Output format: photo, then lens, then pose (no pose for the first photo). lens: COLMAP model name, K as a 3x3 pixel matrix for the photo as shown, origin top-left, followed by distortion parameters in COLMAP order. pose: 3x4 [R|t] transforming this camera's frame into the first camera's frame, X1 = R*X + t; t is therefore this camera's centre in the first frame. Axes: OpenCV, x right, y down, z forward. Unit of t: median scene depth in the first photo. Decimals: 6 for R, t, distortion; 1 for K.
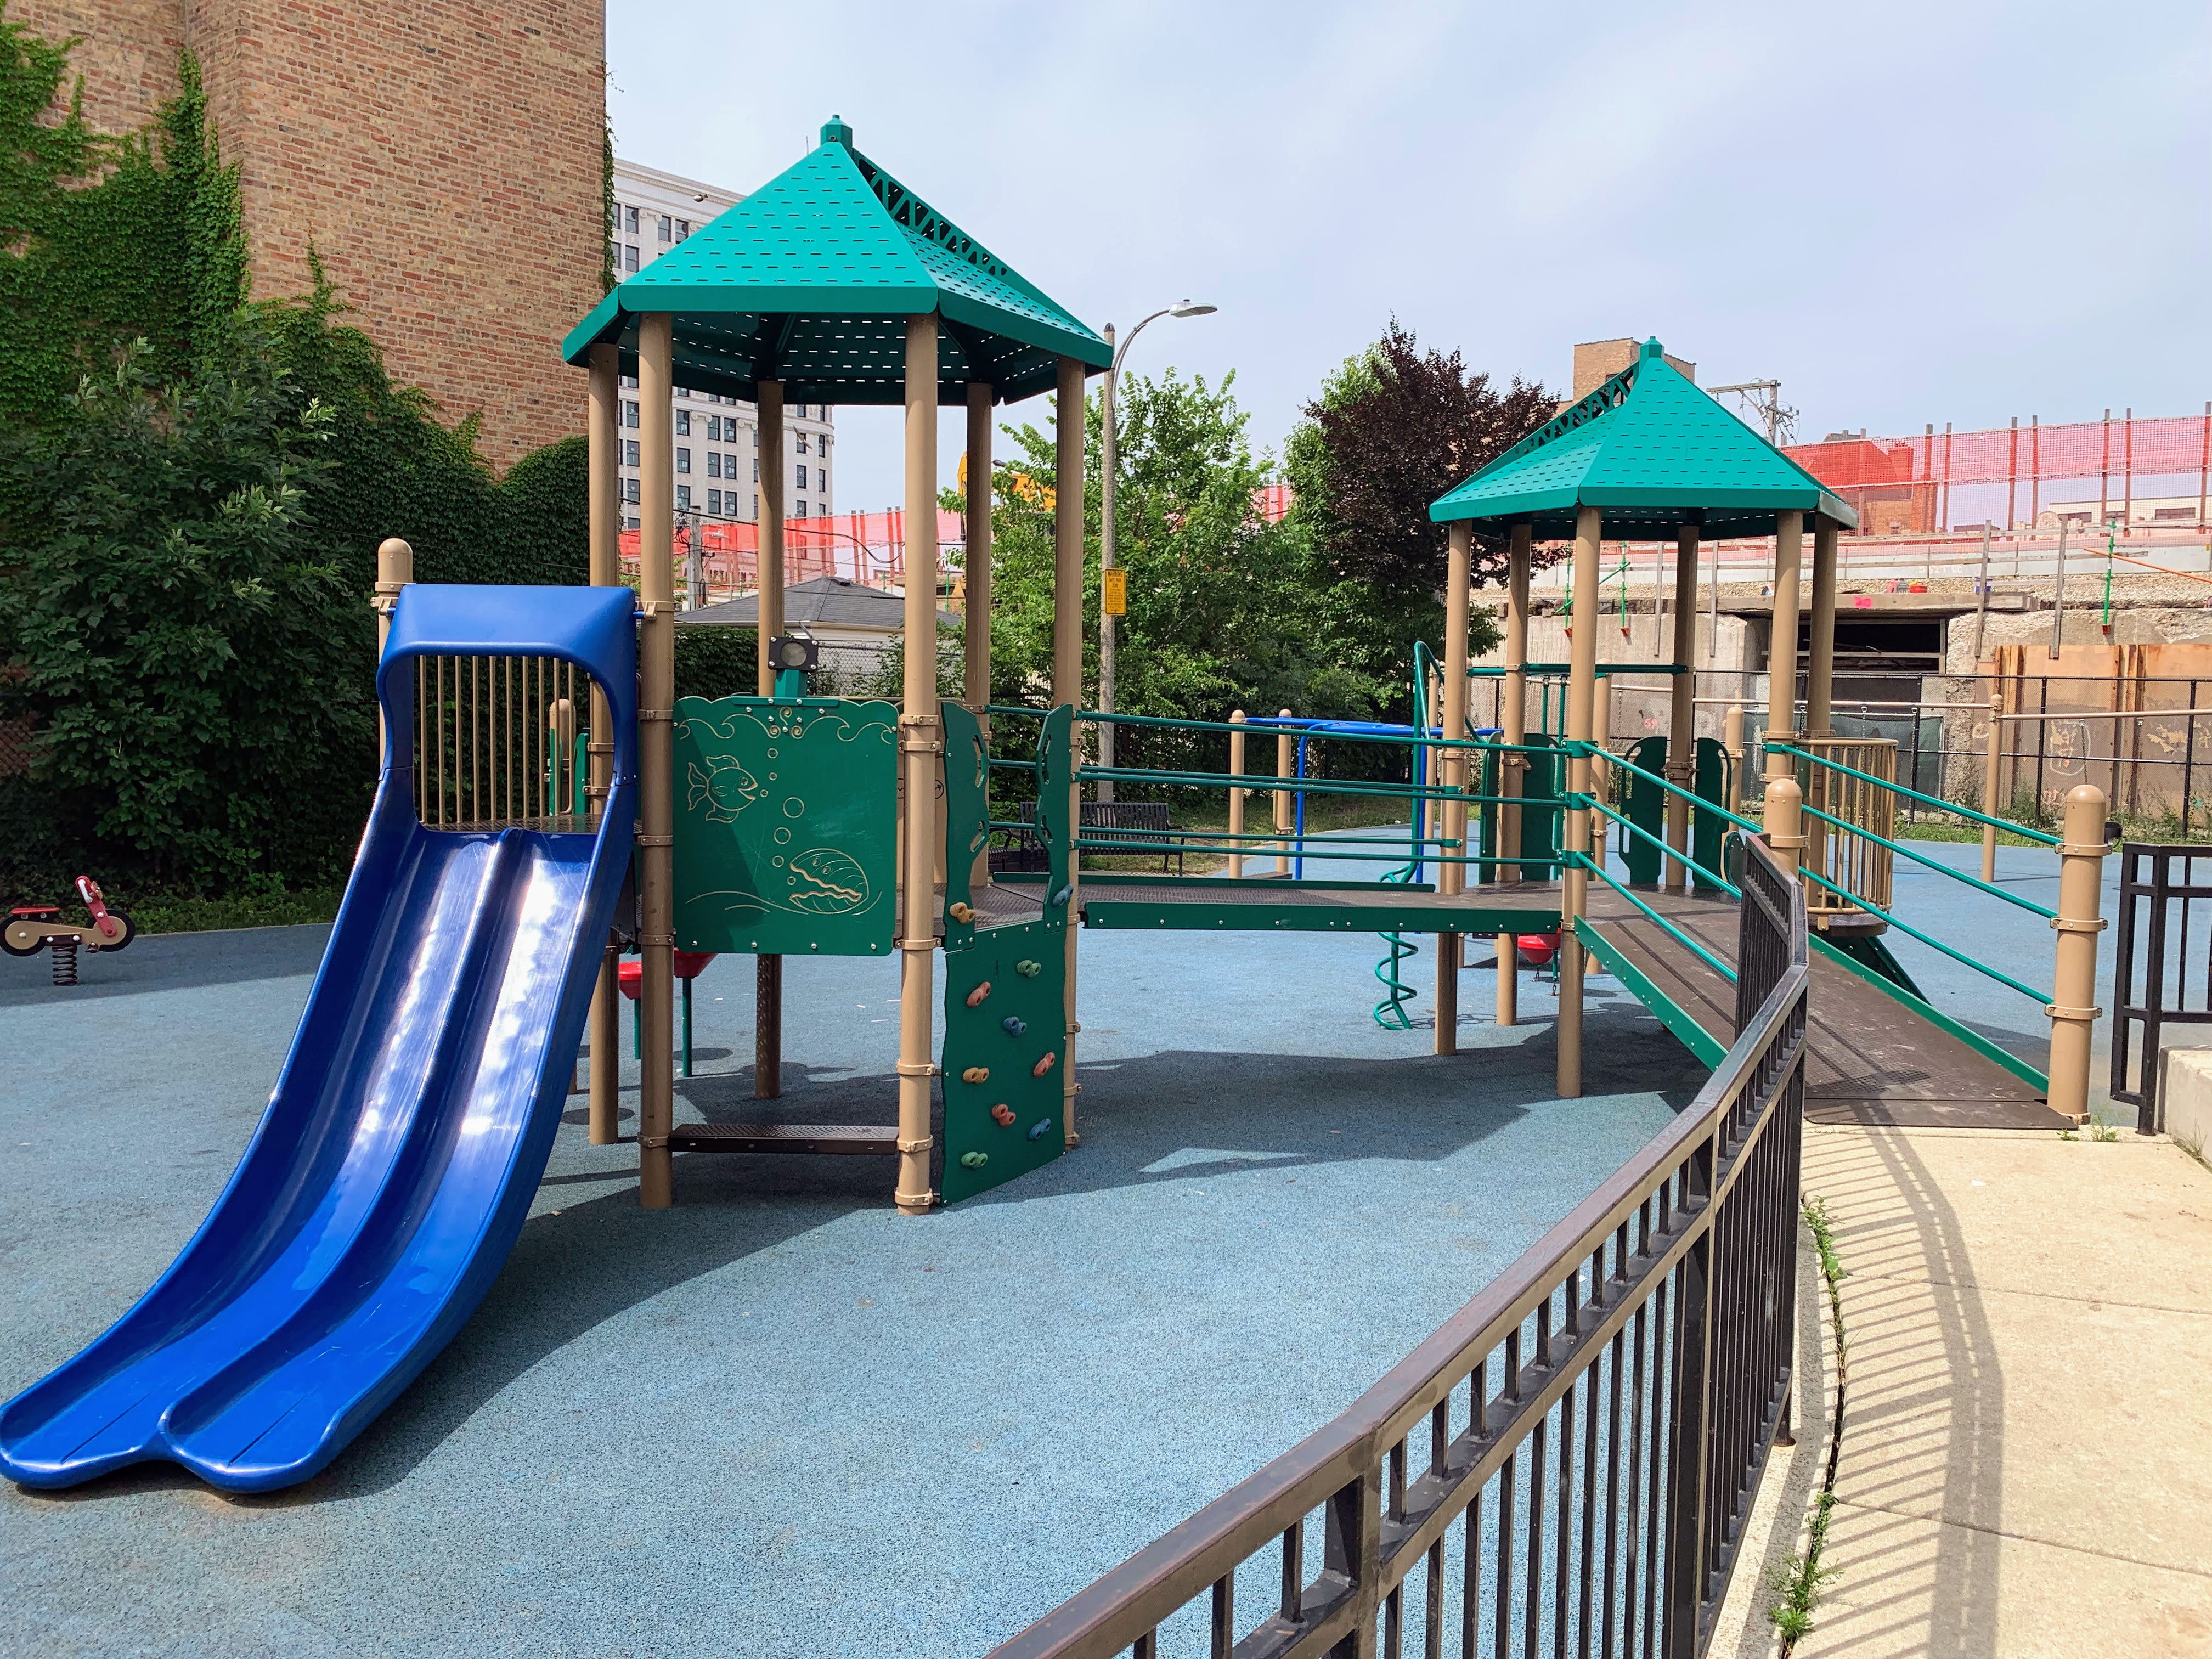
lens RADIAL K [[1682.5, 0, 1113.8], [0, 1682.5, 808.6], [0, 0, 1]] dist [0.014460, -0.002710]
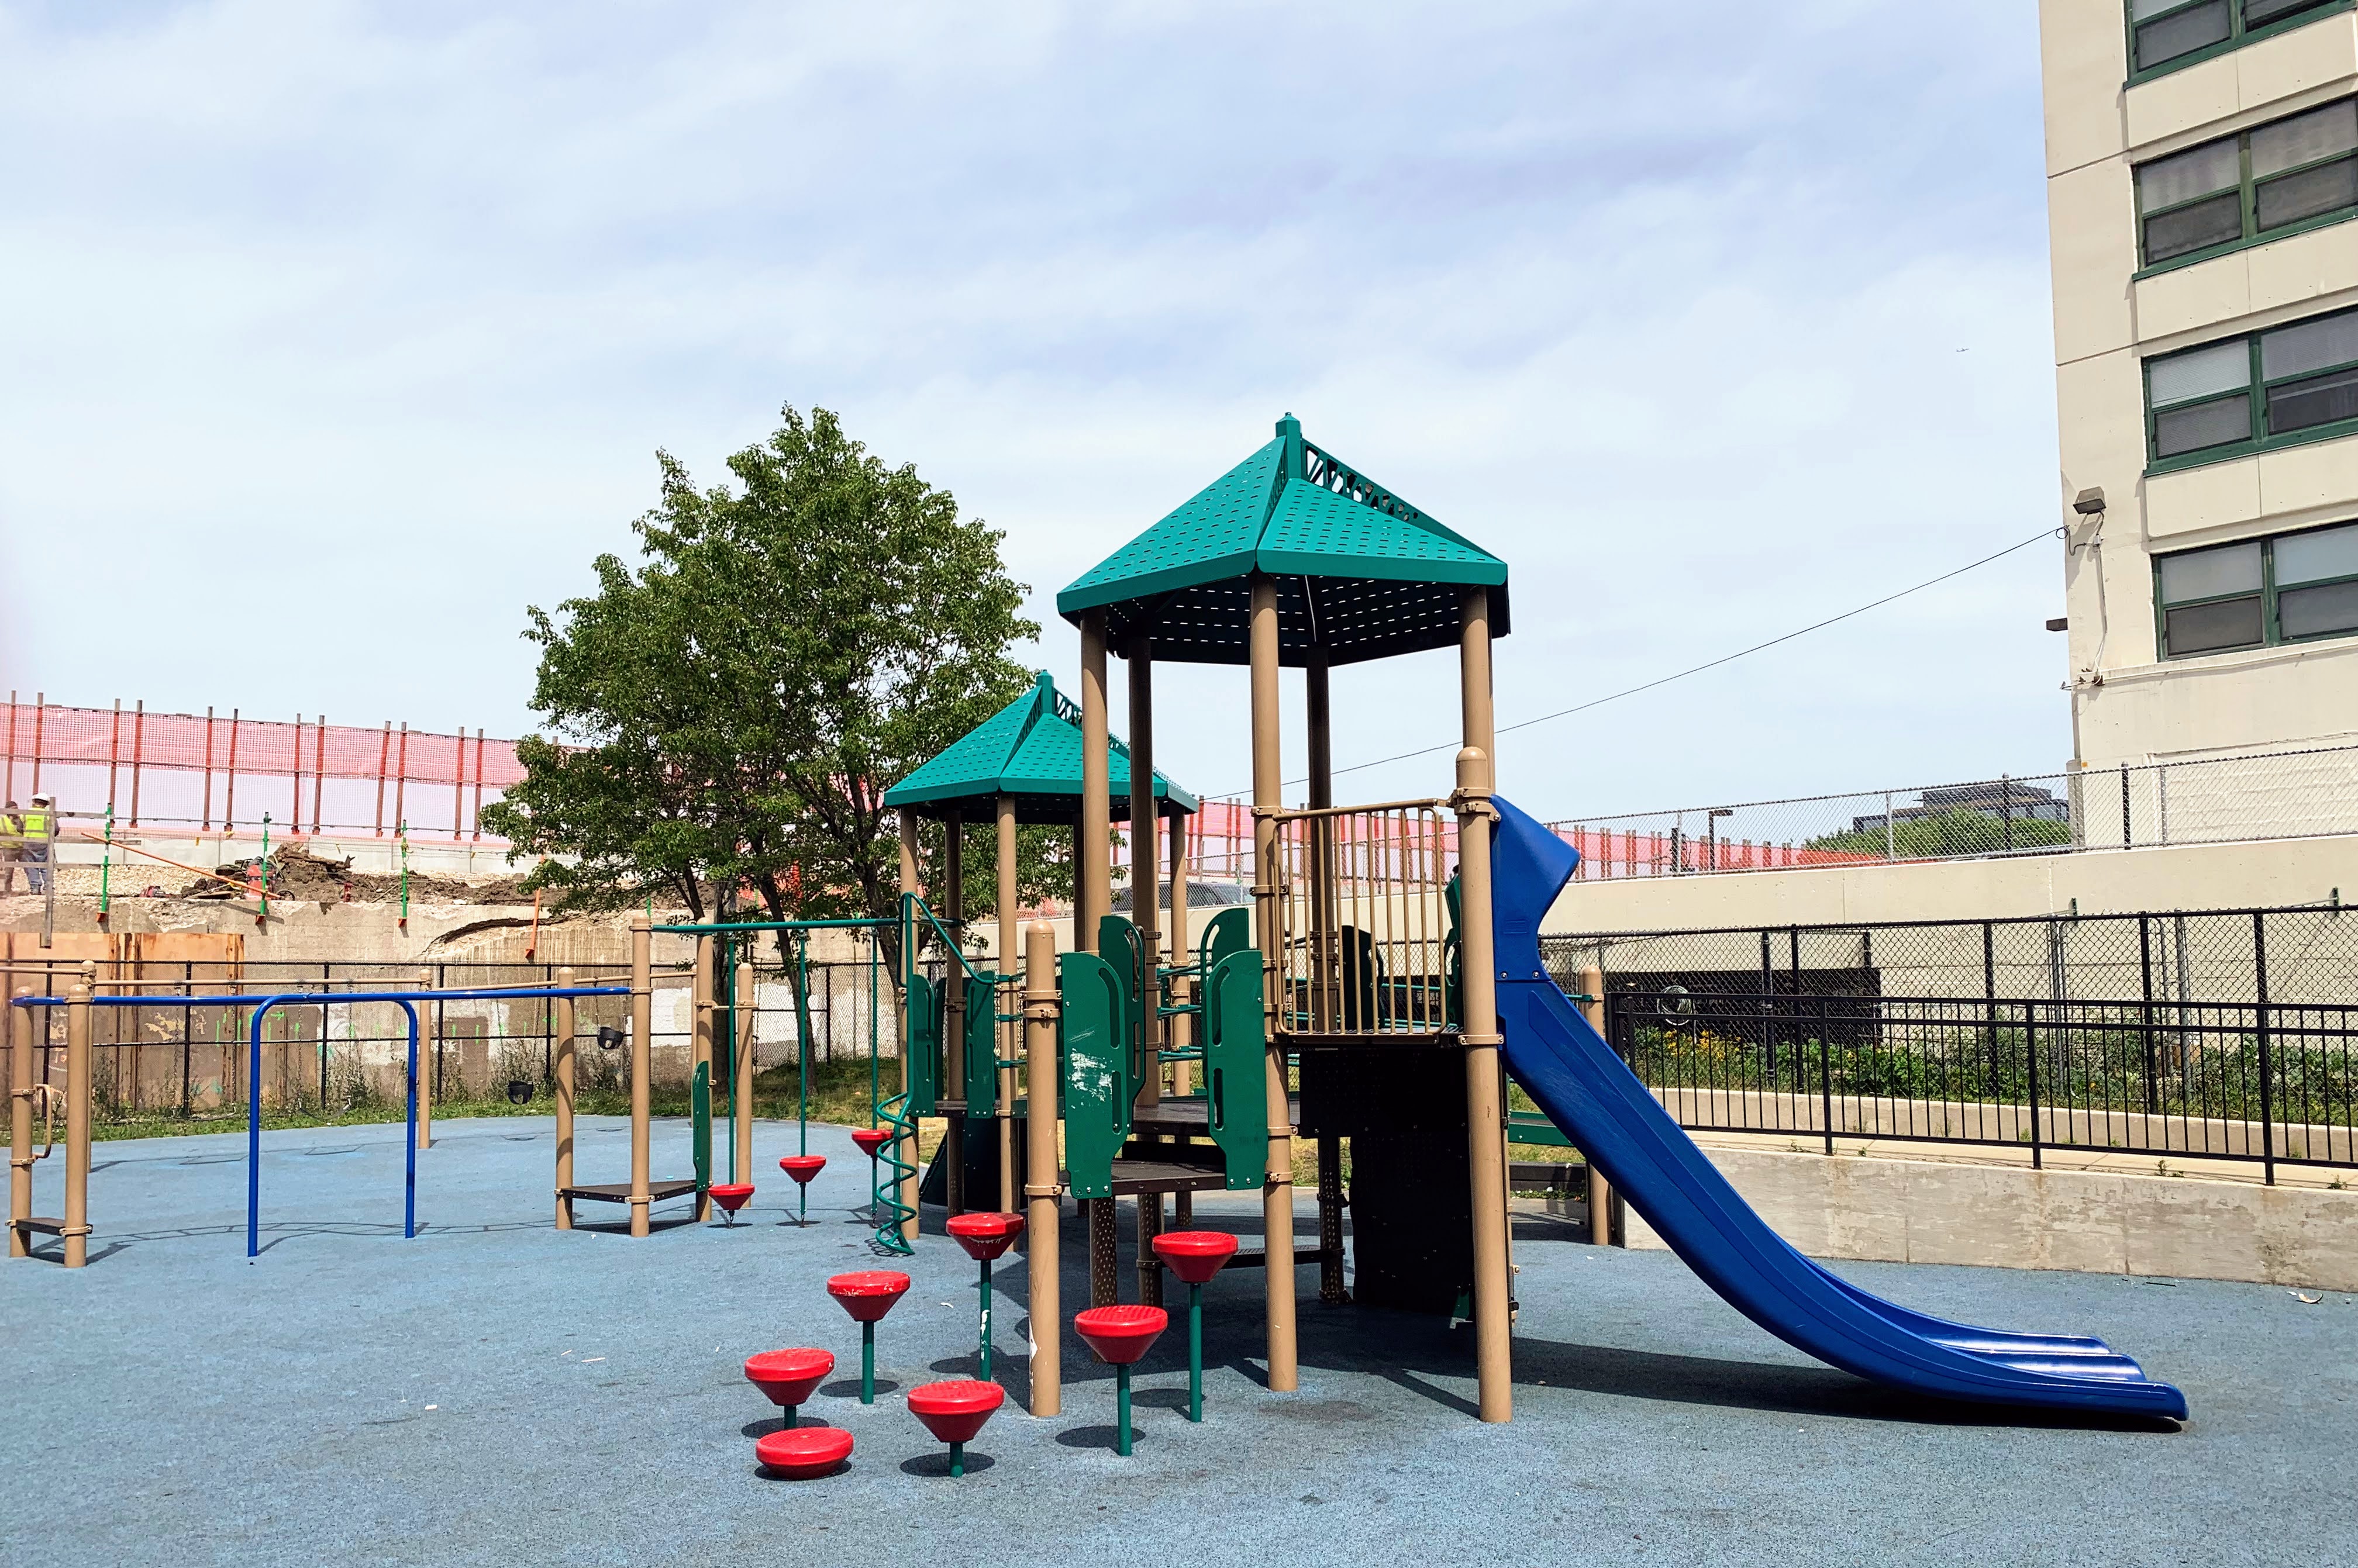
lens RADIAL K [[1828.3, 0, 1190.2], [0, 1828.3, 865.8], [0, 0, 1]] dist [-0.010572, 0.021310]
pose [[0.147013, 0.052615, 0.987734, -0.366840], [0.093278, 0.993397, -0.066800, -0.007071], [-0.984727, 0.101954, 0.141134, 0.239204]]
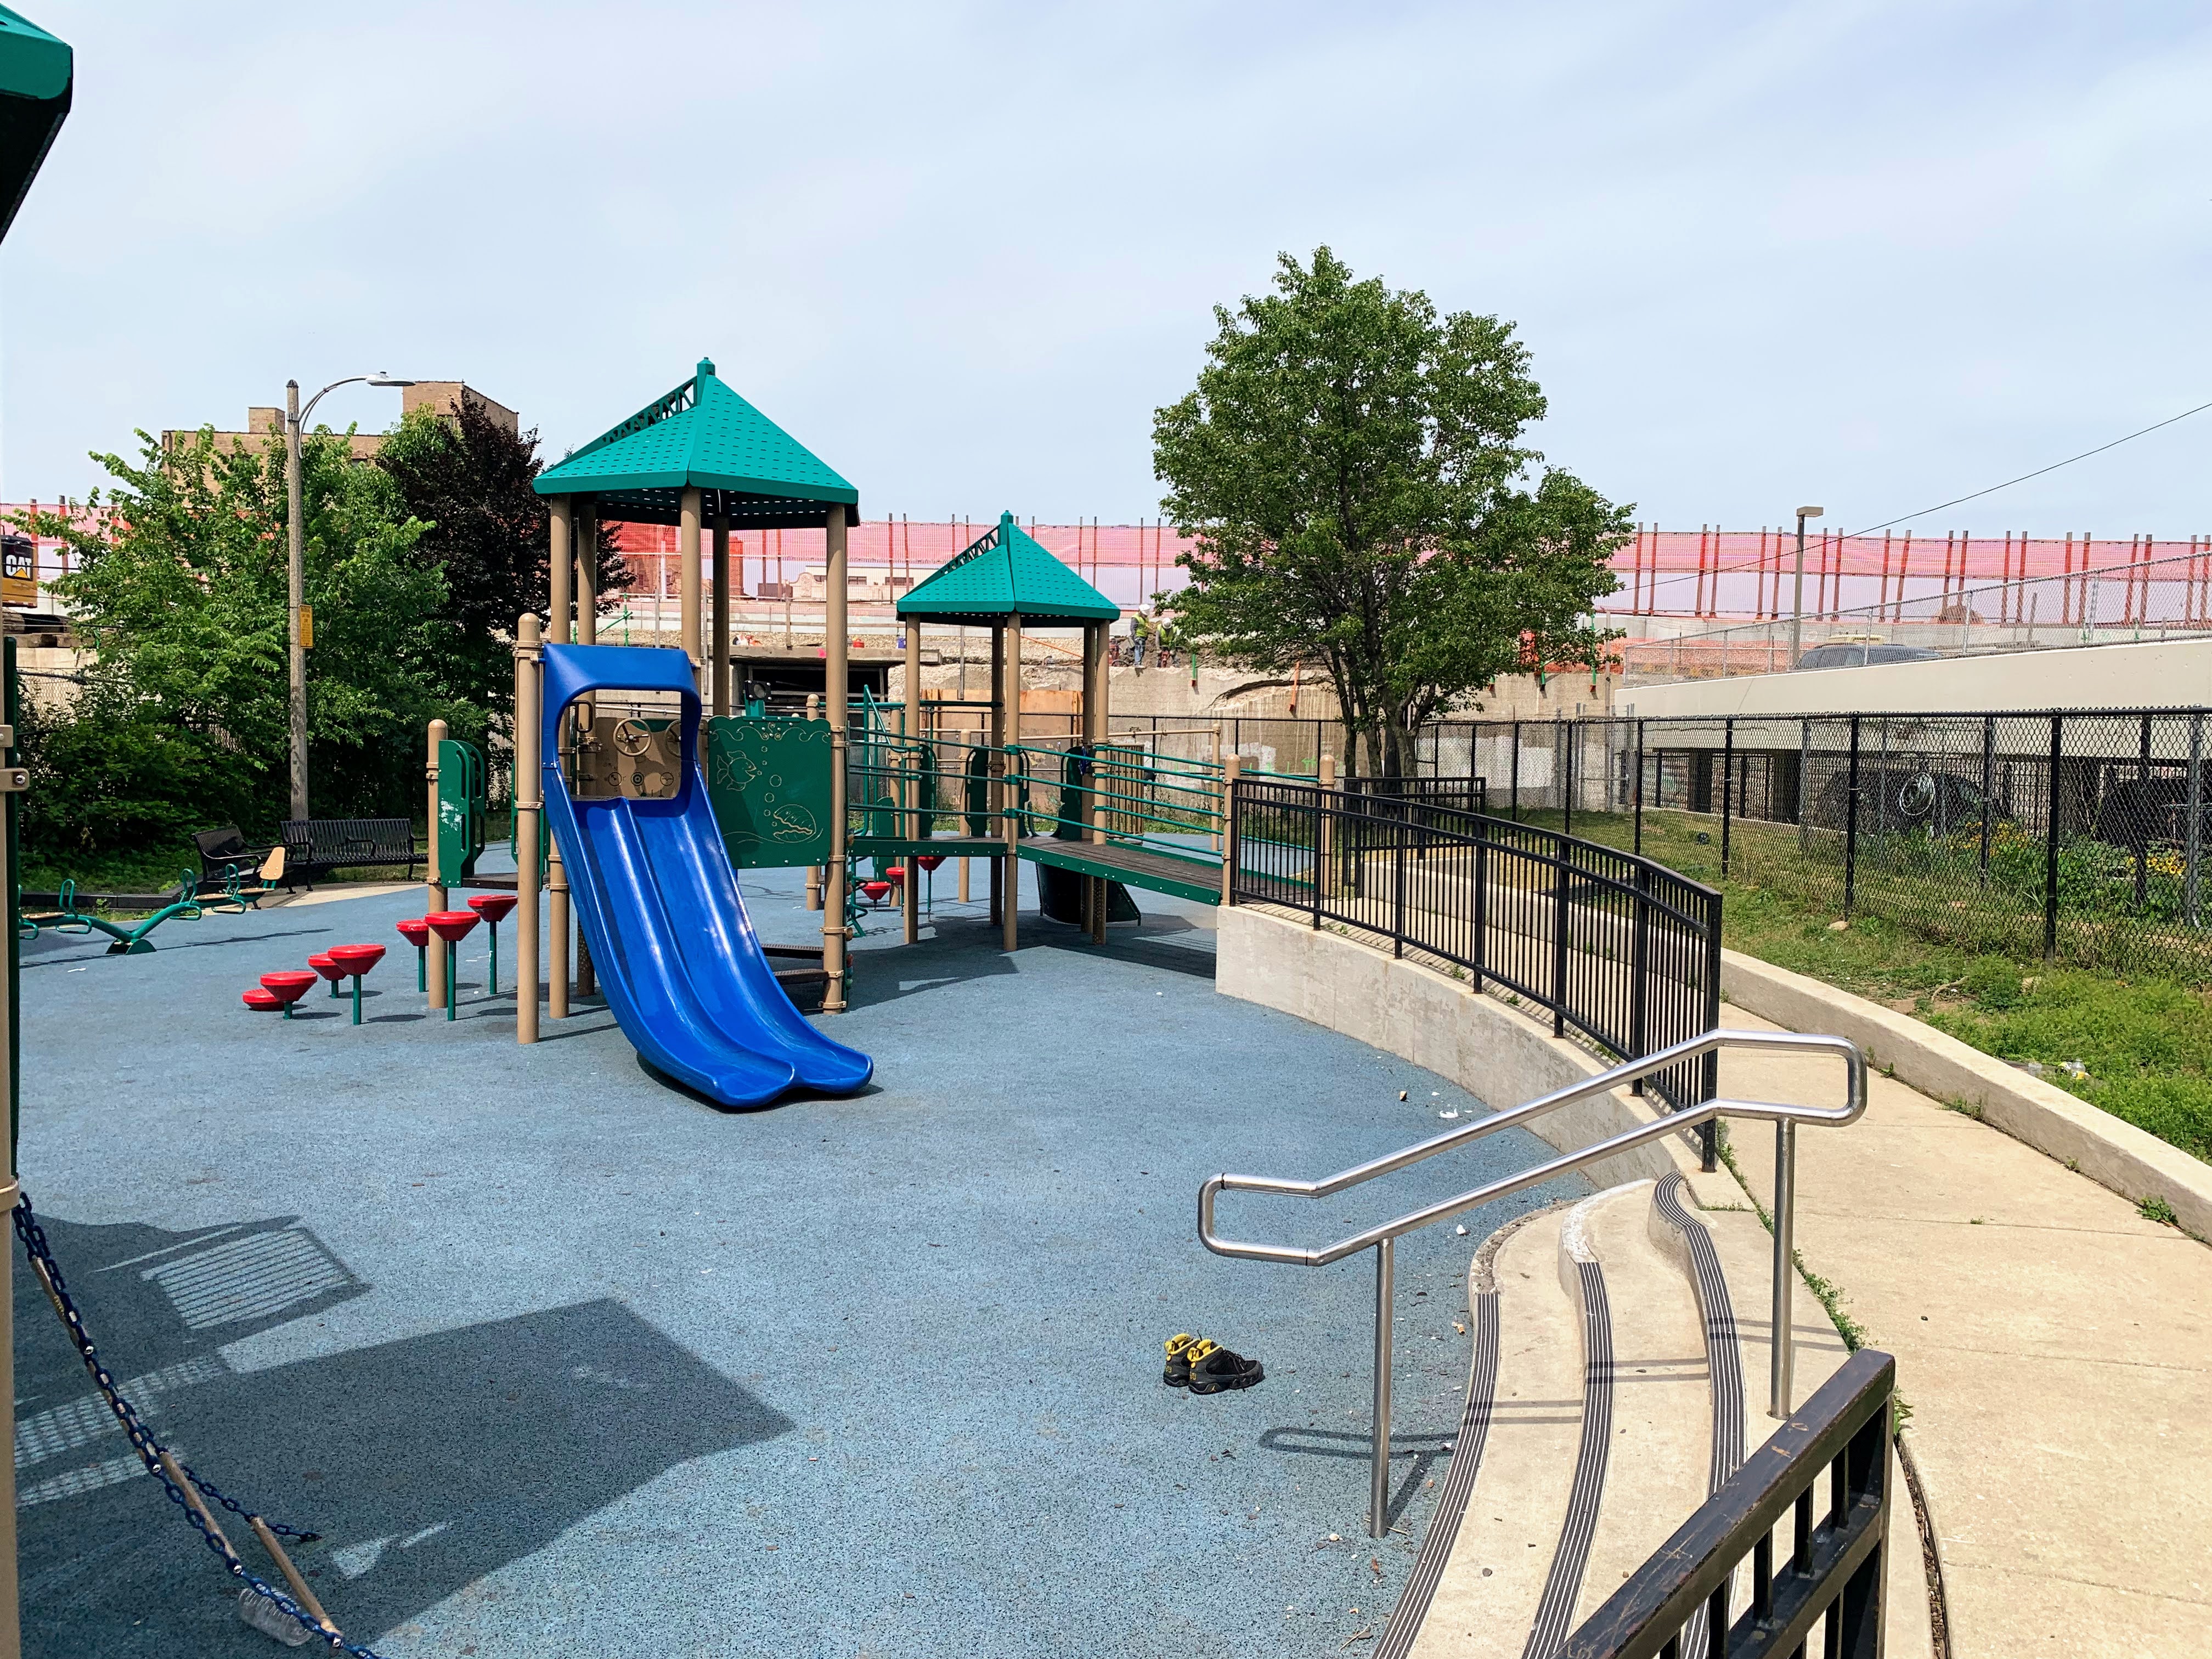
lens RADIAL K [[1682.5, 0, 1104.1], [0, 1682.5, 841.2], [0, 0, 1]] dist [0.014460, -0.002710]
pose [[0.766545, -0.044443, 0.640651, -0.242778], [0.045738, 0.998847, 0.014565, 0.012021], [-0.640560, 0.018137, 0.767694, -0.123931]]
